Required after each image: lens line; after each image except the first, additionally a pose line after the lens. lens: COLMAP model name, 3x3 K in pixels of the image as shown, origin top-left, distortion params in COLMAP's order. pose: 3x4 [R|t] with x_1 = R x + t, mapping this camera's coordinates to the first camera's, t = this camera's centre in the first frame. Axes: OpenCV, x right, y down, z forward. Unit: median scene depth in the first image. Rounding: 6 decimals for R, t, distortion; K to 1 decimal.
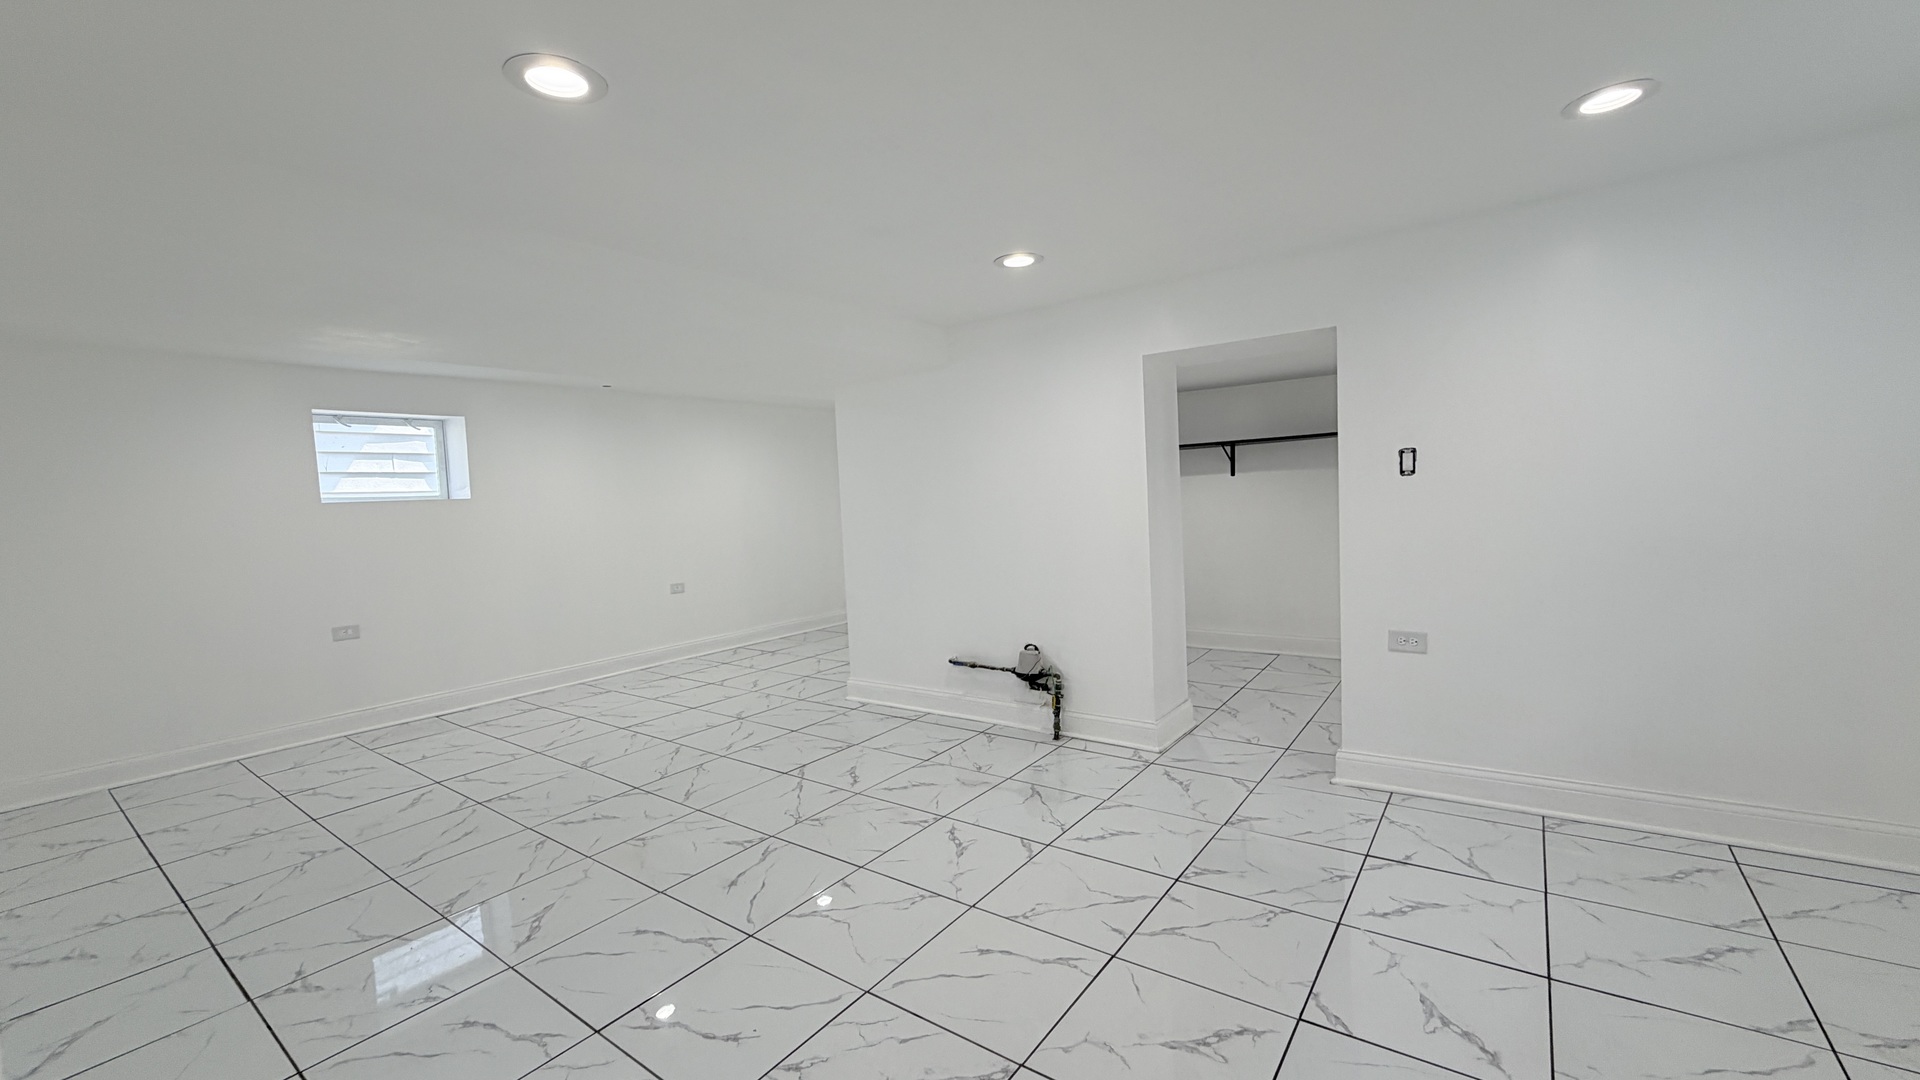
lens RADIAL K [[742.8, 0, 963.3], [0, 742.8, 556.6], [0, 0, 1]] dist [-0.000689, 0.000050]
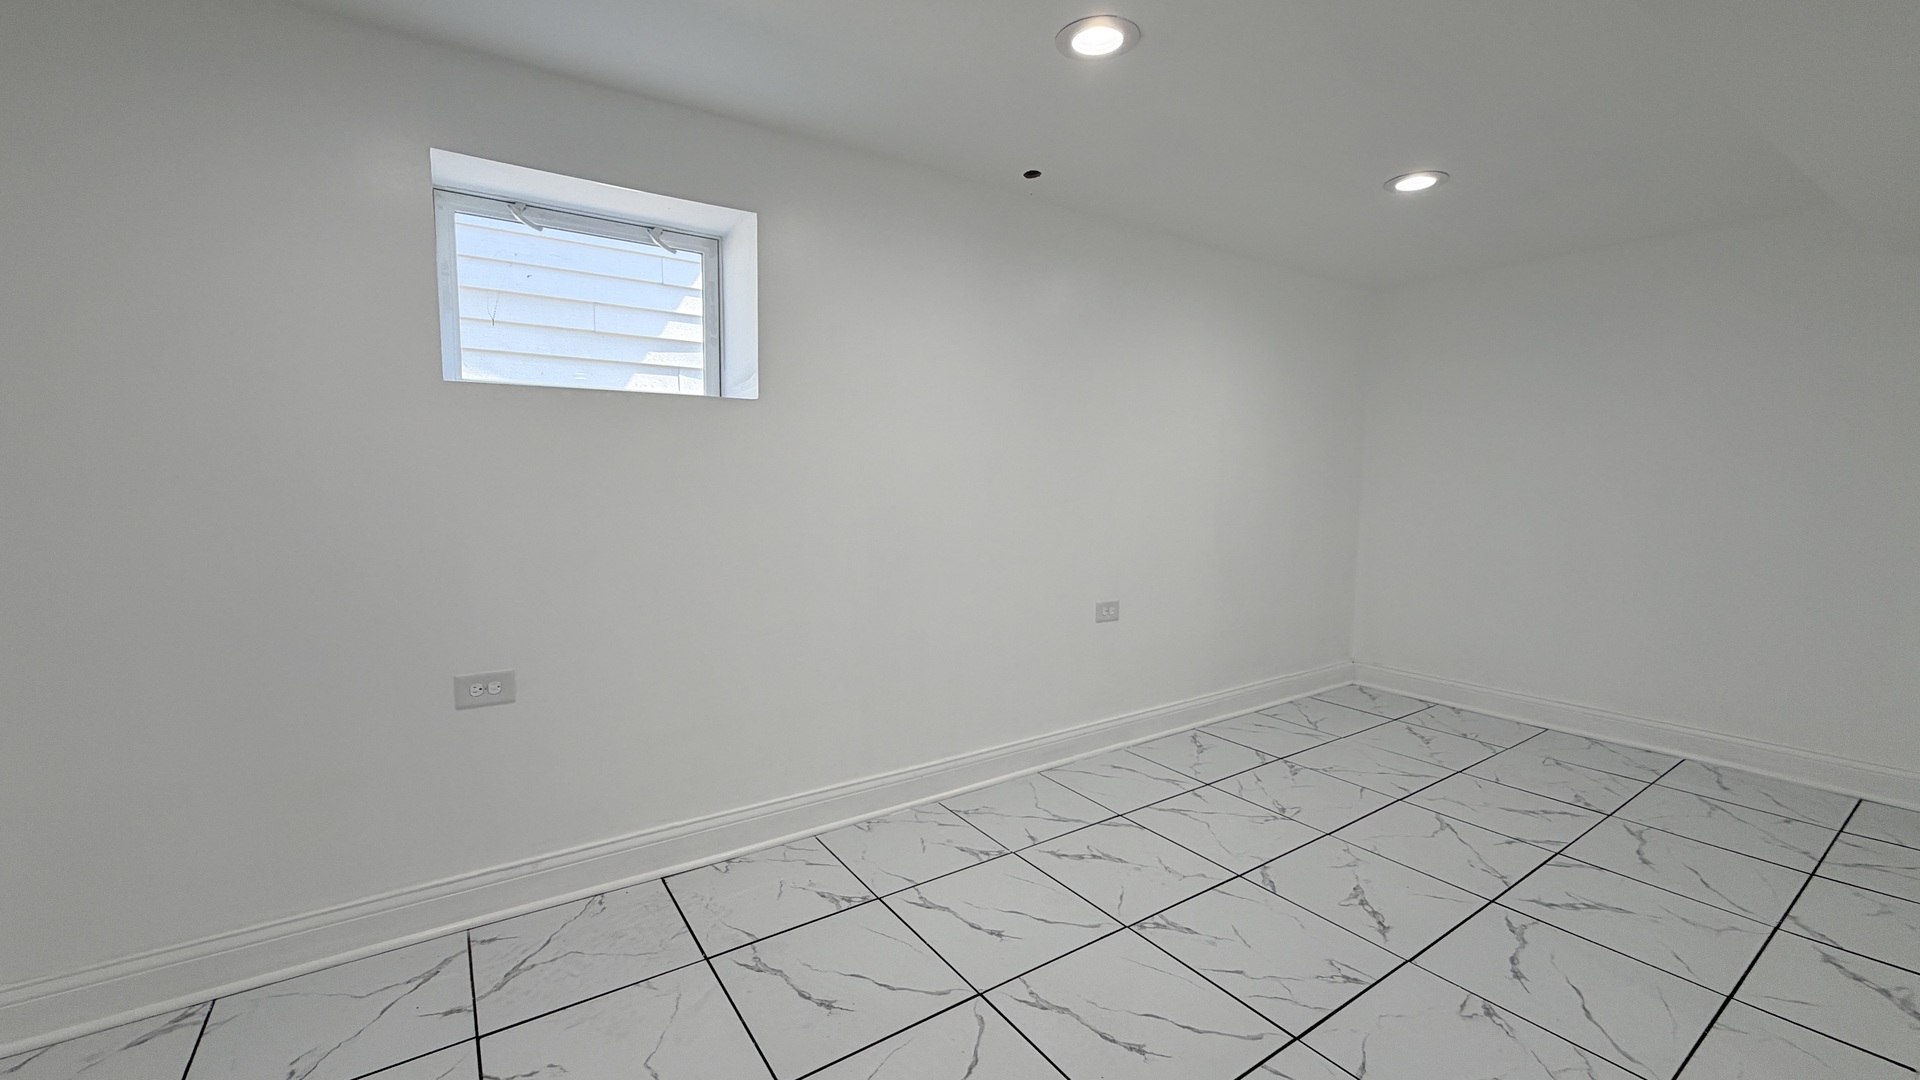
lens RADIAL K [[767.9, 0, 960.0], [0, 767.9, 540.0], [0, 0, 1]] dist [-0.000937, -0.000011]
pose [[0.932061, 0.058659, -0.357520, -0.372202], [-0.061849, 0.998082, 0.002515, -0.001795], [0.356982, 0.019768, 0.933902, 0.601565]]
